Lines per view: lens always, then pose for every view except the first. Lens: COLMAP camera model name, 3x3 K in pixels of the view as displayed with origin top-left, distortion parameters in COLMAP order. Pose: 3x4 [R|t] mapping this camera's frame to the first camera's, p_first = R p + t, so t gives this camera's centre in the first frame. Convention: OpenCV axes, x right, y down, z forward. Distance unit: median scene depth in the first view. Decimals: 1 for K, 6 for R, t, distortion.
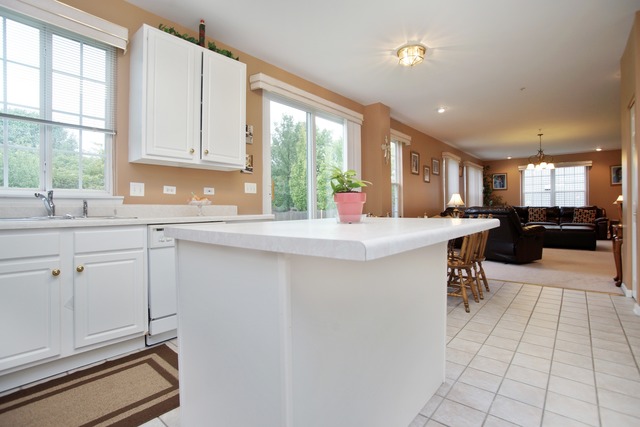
lens RADIAL K [[308.0, 0, 320.7], [0, 308.0, 207.1], [0, 0, 1]] dist [-0.035217, -0.000556]
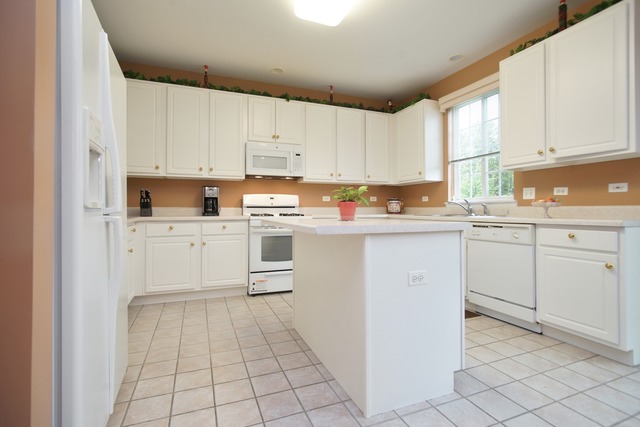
lens RADIAL K [[308.0, 0, 320.8], [0, 308.0, 211.0], [0, 0, 1]] dist [-0.035217, -0.000556]
pose [[-0.466999, 0.011576, -0.884182, 1.342979], [0.007459, 0.999930, 0.009152, -0.013022], [0.884227, -0.002321, -0.467052, 1.424949]]
